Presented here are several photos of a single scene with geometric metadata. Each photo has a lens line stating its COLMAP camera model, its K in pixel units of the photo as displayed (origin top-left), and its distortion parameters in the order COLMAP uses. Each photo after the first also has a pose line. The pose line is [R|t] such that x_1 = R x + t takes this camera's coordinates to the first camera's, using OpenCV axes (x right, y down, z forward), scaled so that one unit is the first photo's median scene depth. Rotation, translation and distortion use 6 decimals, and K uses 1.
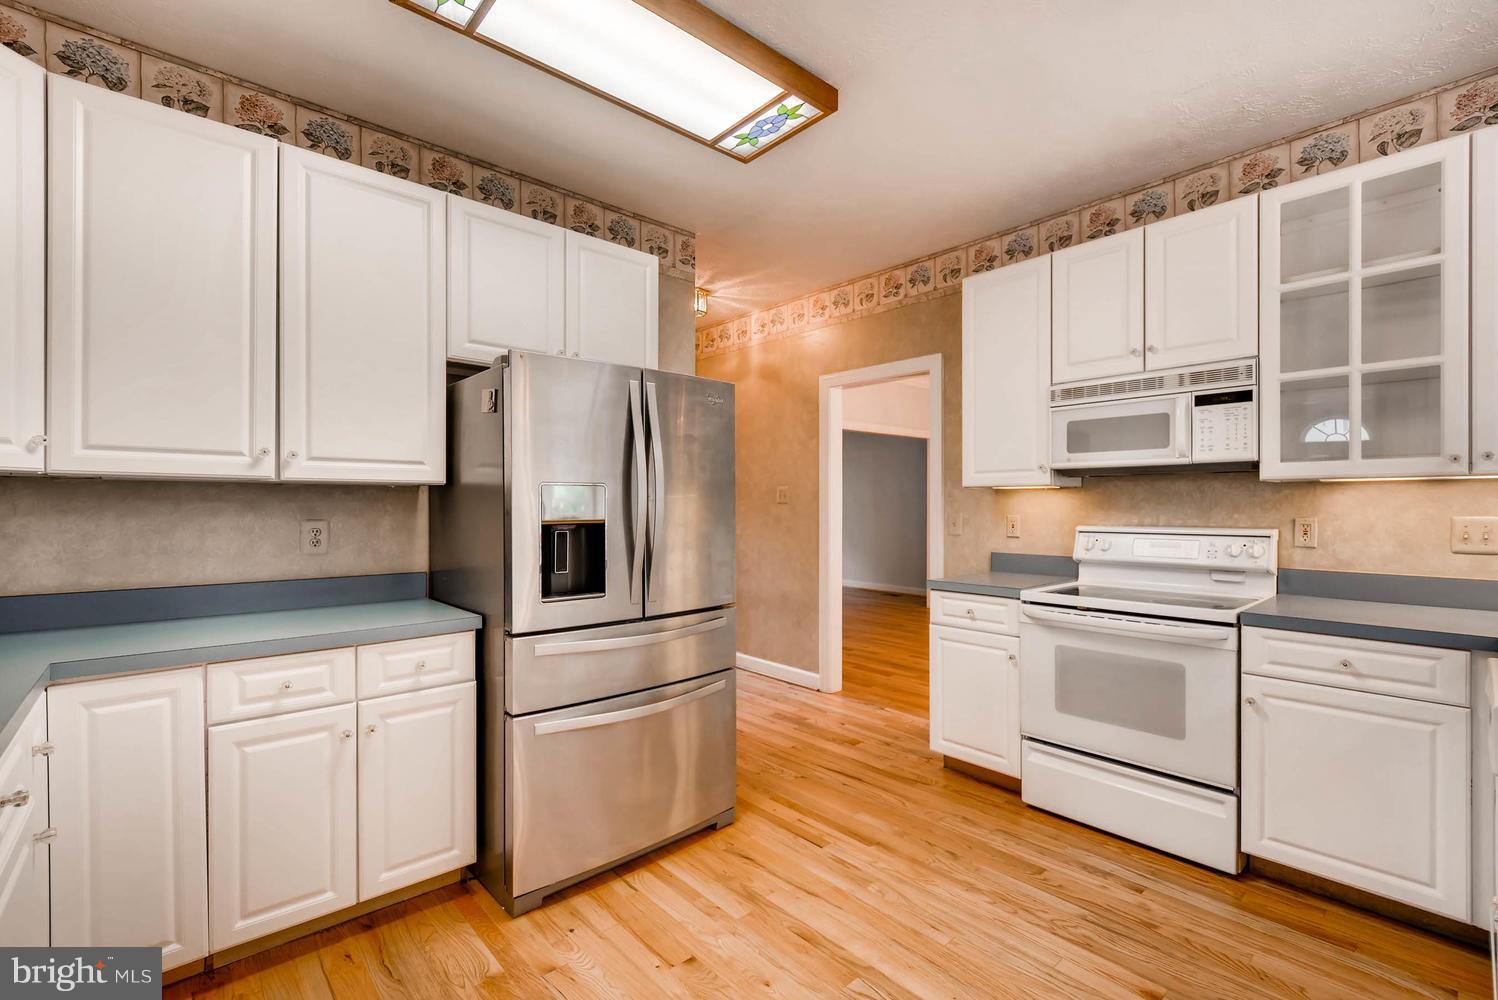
lens RADIAL K [[650.3, 0, 749.0], [0, 650.3, 500.0], [0, 0, 1]] dist [-0.031116, -0.000048]
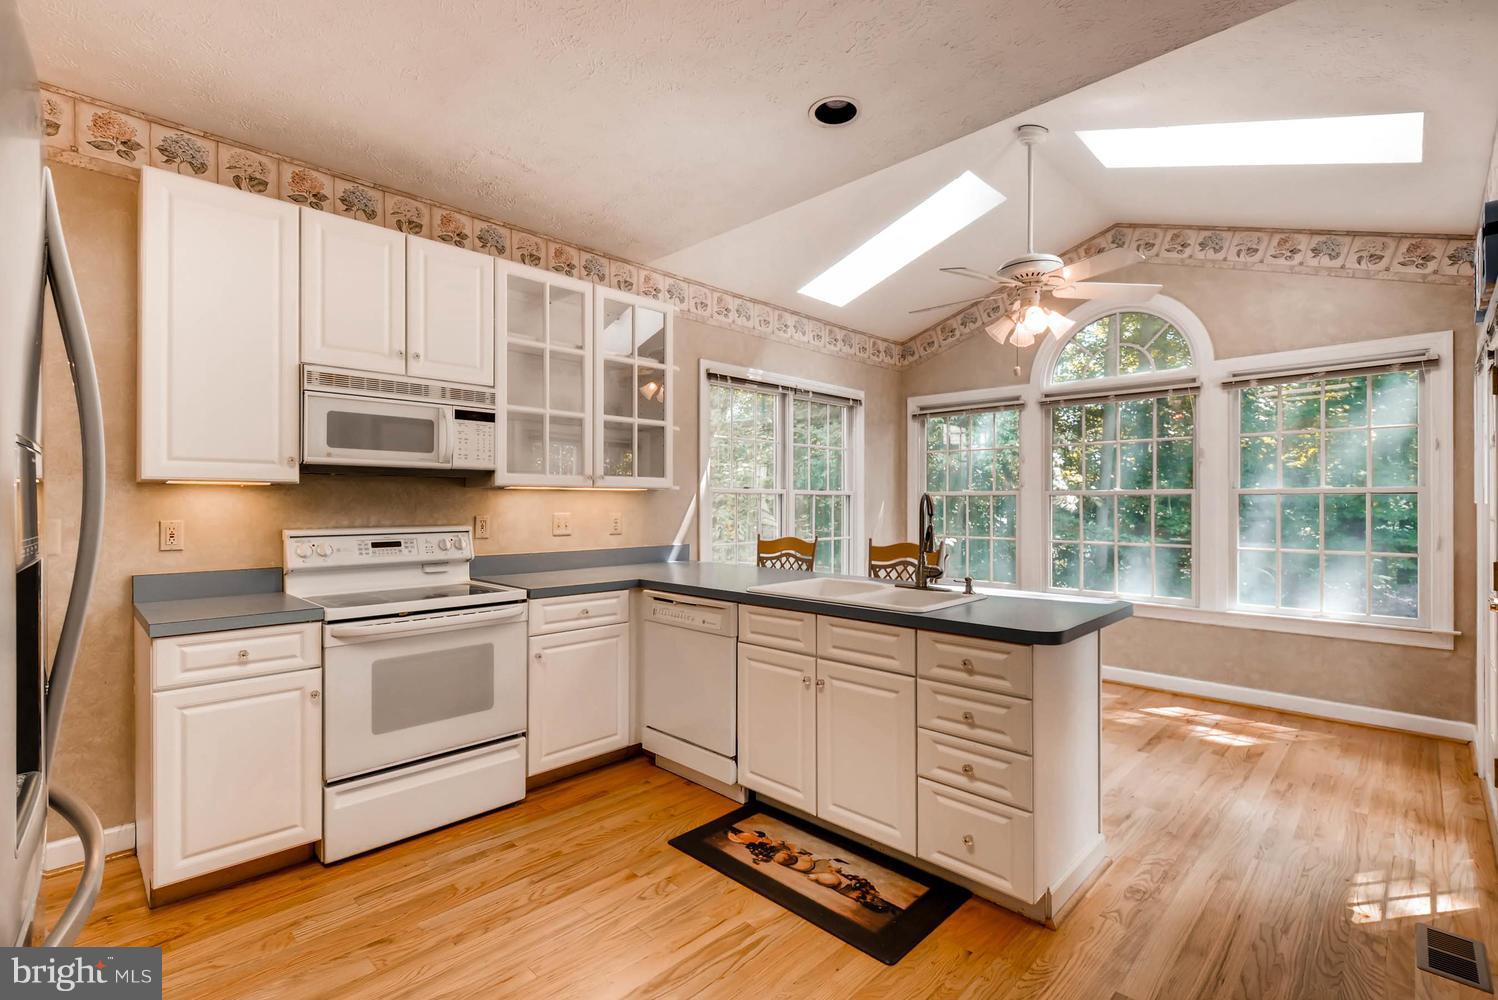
lens RADIAL K [[647.6, 0, 749.0], [0, 647.6, 500.0], [0, 0, 1]] dist [-0.034810, 0.009021]
pose [[-0.078155, 0.008205, 0.996907, -0.453415], [-0.005380, 0.999948, -0.008652, 0.004588], [-0.996927, -0.006040, -0.078107, 0.542452]]
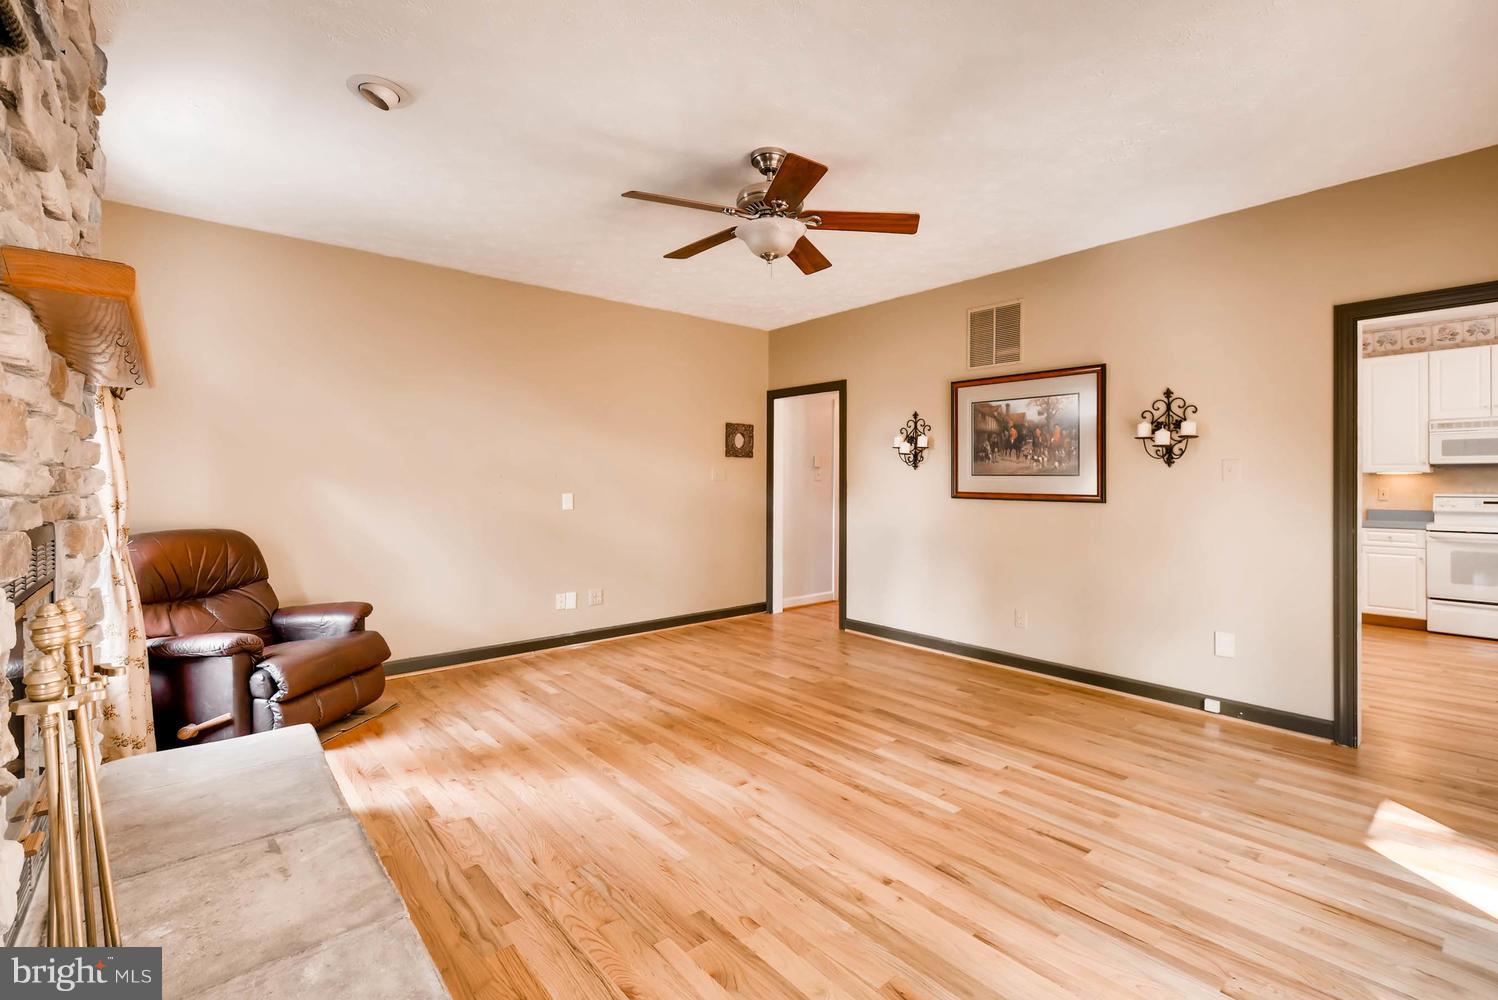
lens RADIAL K [[719.1, 0, 788.2], [0, 719.1, 477.8], [0, 0, 1]] dist [0.003156, 0.000158]
pose [[0.999191, 0.001399, 0.040192, -1.717004], [-0.001455, 0.999998, 0.001354, -0.006915], [-0.040190, -0.001412, 0.999191, -1.202860]]
